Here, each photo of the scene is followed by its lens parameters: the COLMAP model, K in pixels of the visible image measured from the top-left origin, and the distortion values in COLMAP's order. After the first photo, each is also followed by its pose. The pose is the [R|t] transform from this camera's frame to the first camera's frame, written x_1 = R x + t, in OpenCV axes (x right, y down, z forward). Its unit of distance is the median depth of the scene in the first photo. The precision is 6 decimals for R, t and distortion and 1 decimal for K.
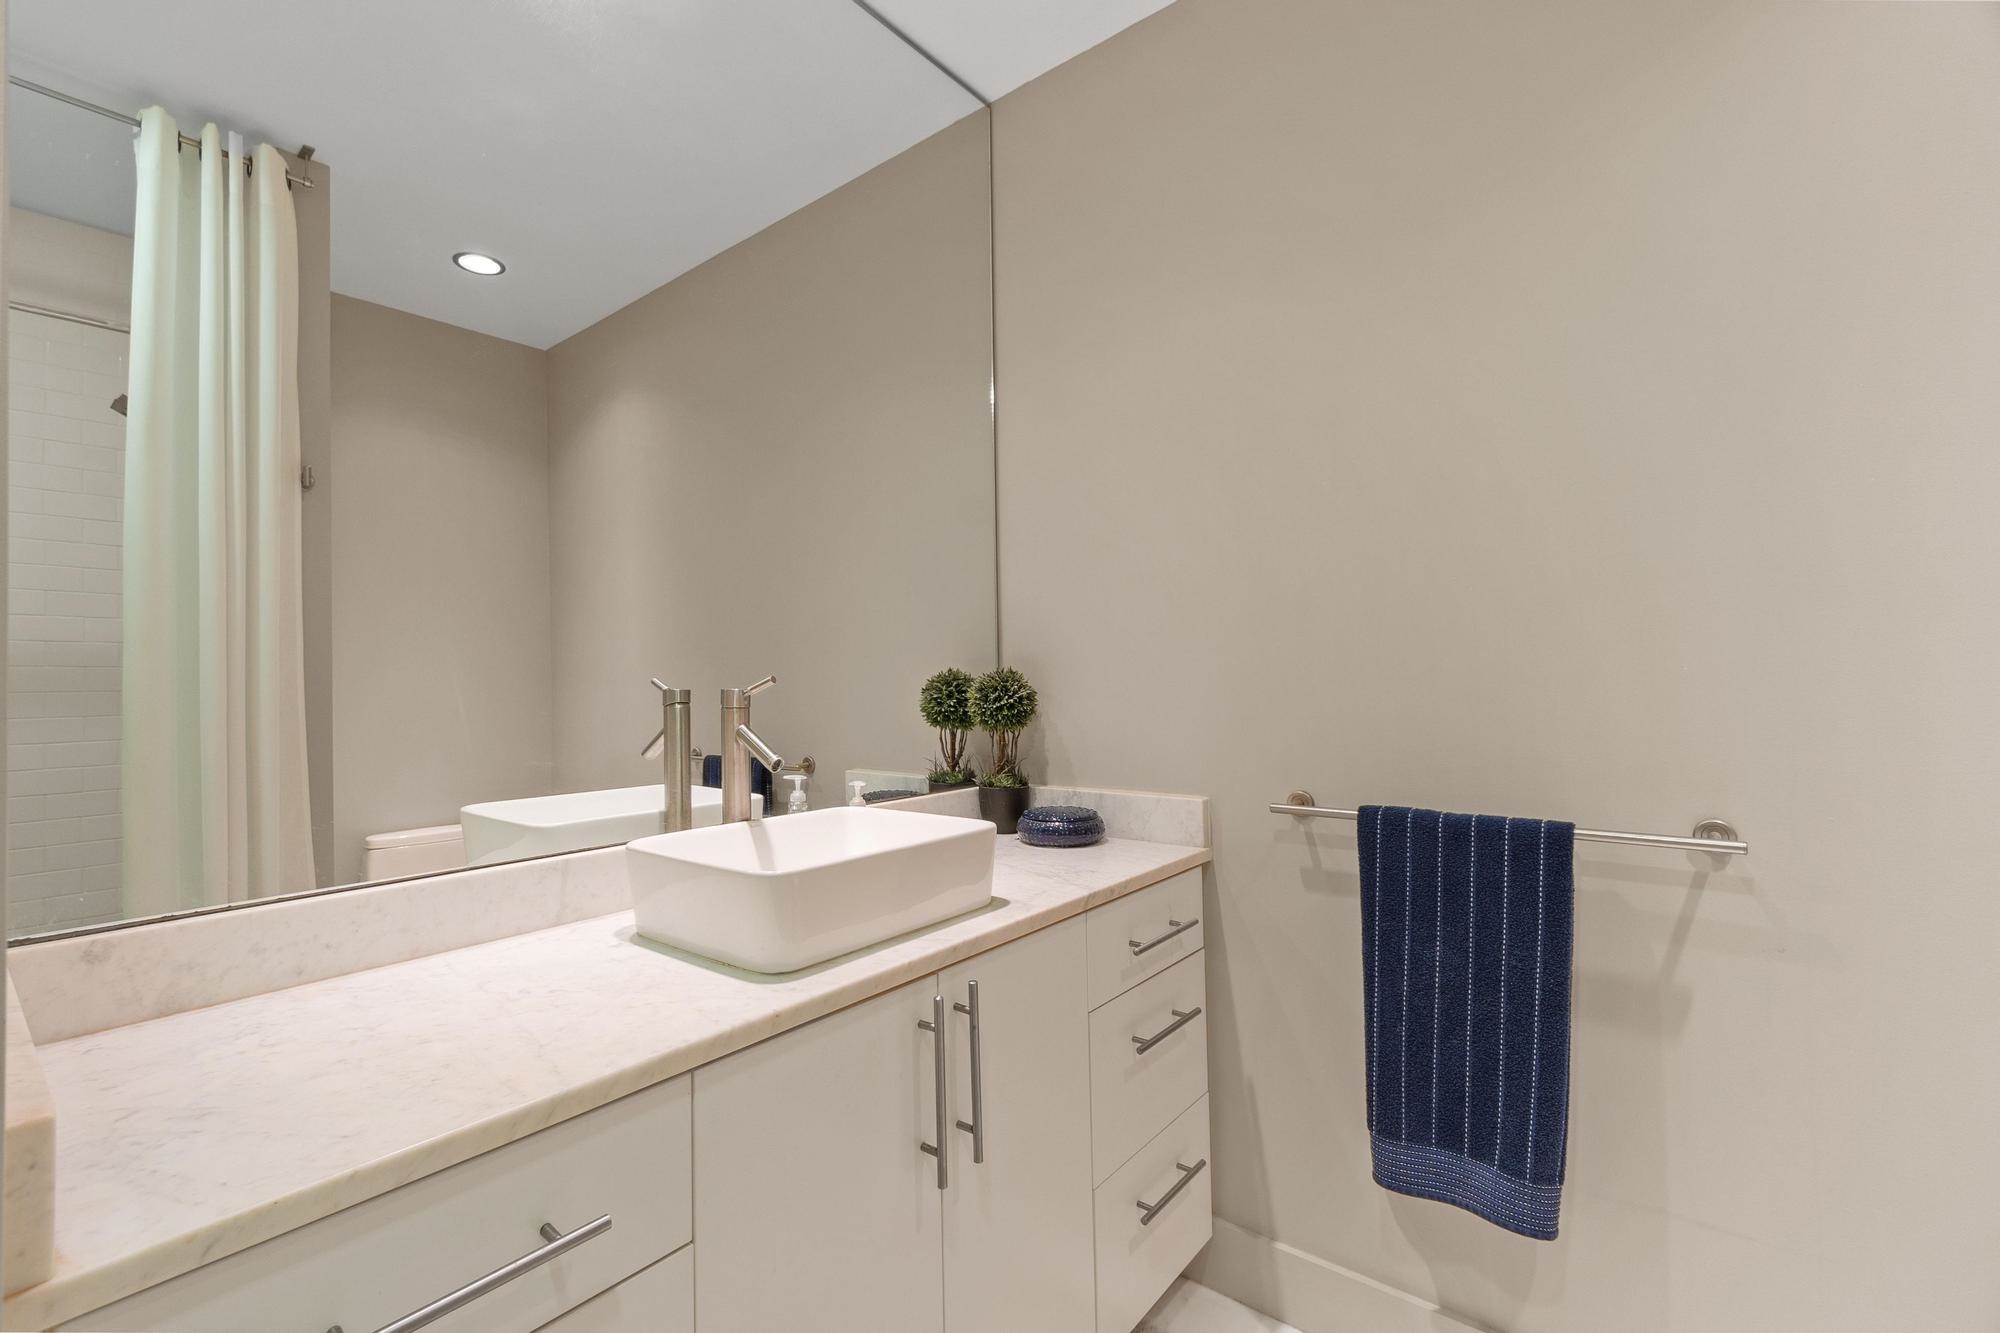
lens RADIAL K [[874.0, 0, 940.3], [0, 874.0, 662.1], [0, 0, 1]] dist [0.001482, -0.000948]
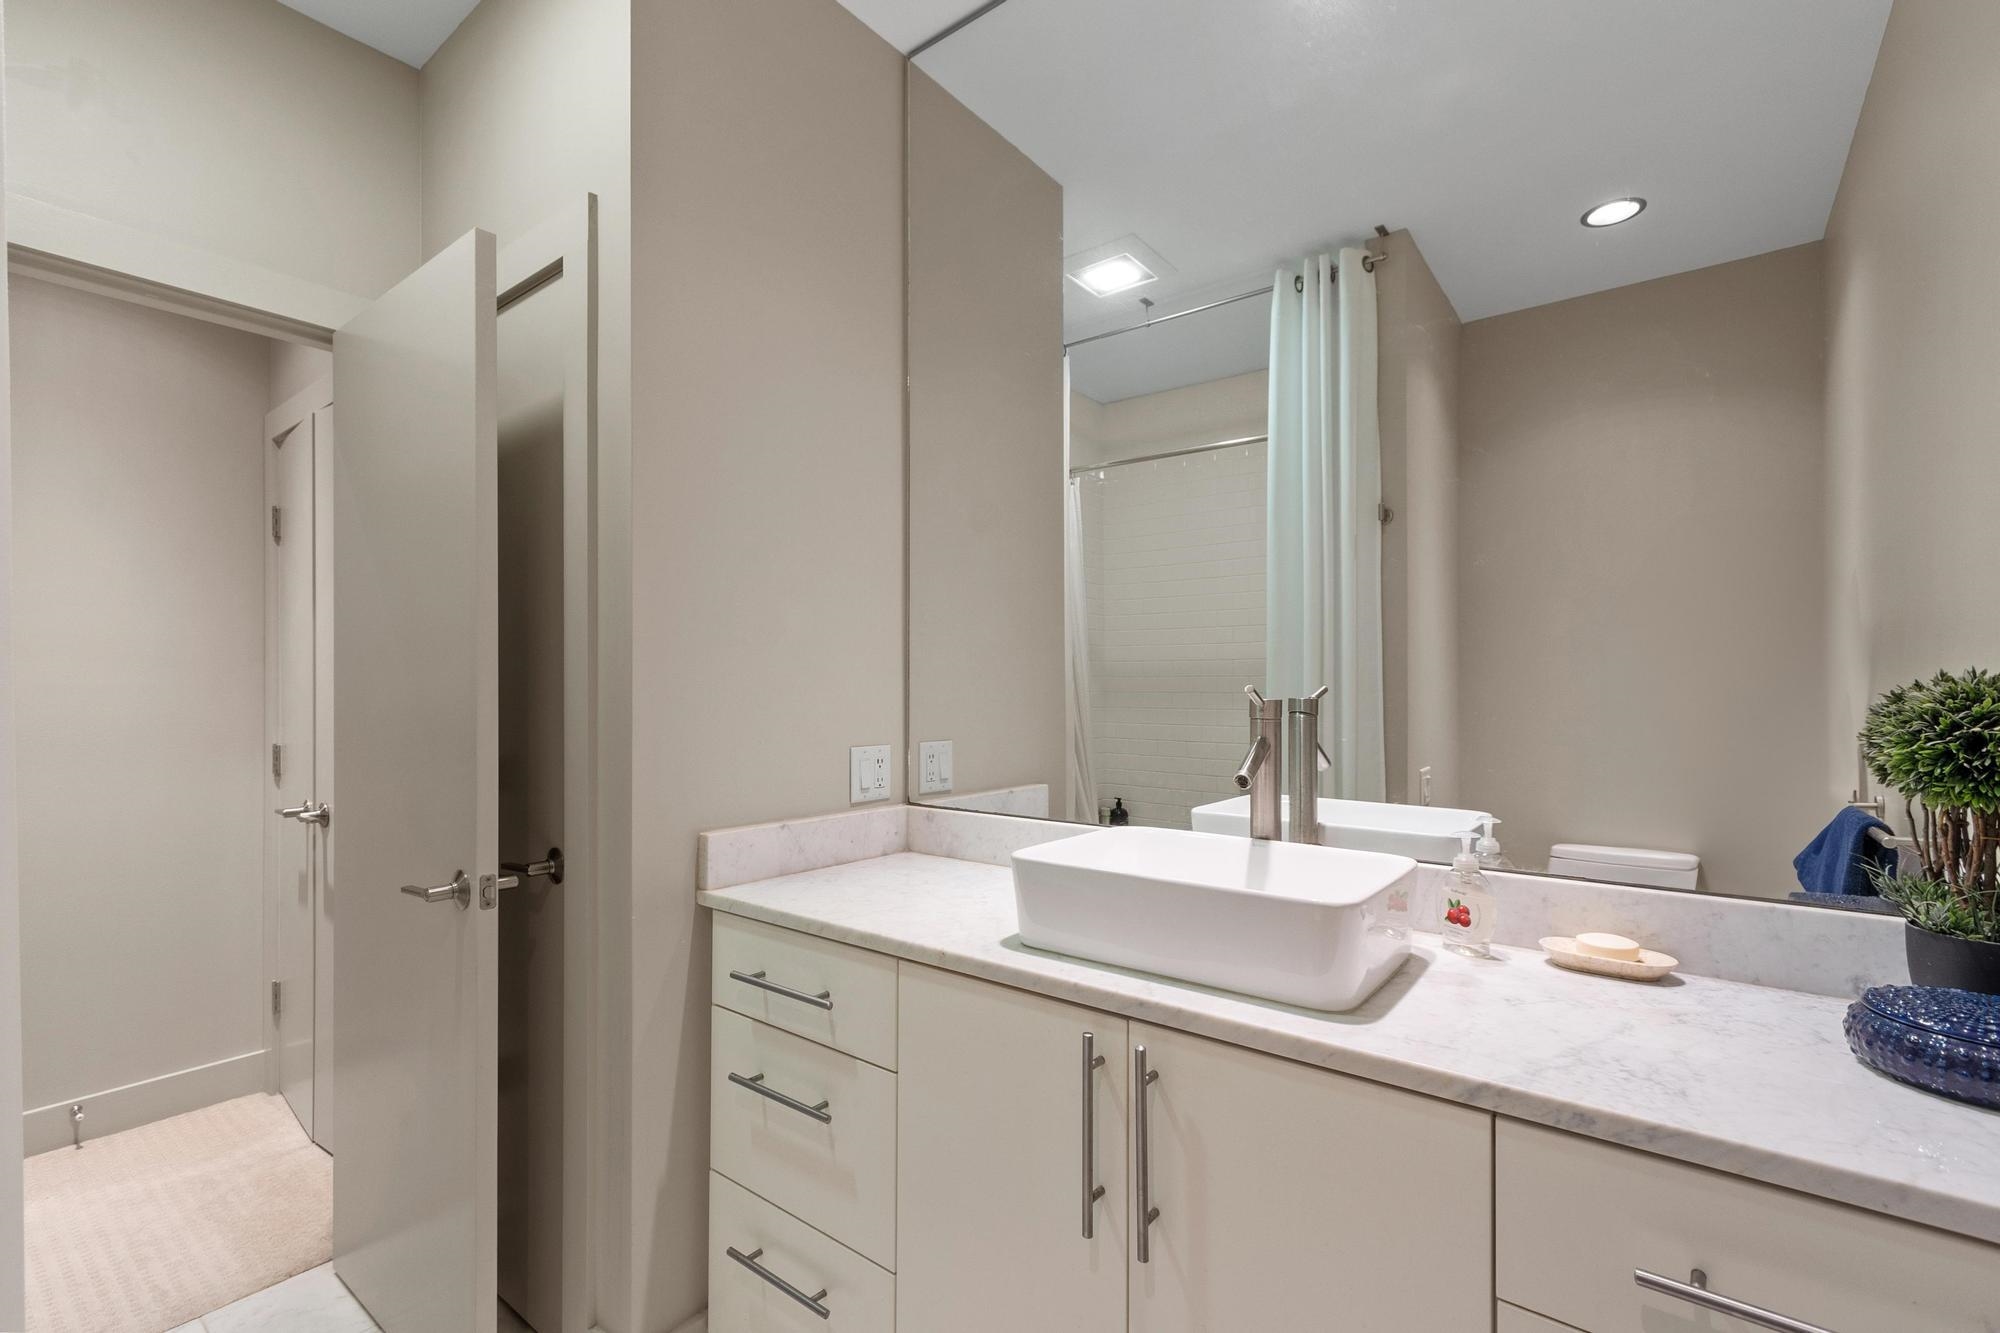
lens RADIAL K [[880.1, 0, 948.0], [0, 880.1, 673.1], [0, 0, 1]] dist [0.002964, -0.001417]
pose [[0.015903, -0.007765, -0.999843, 0.648558], [0.017704, 0.999815, -0.007483, 0.005467], [0.999717, -0.017583, 0.016038, 0.591925]]
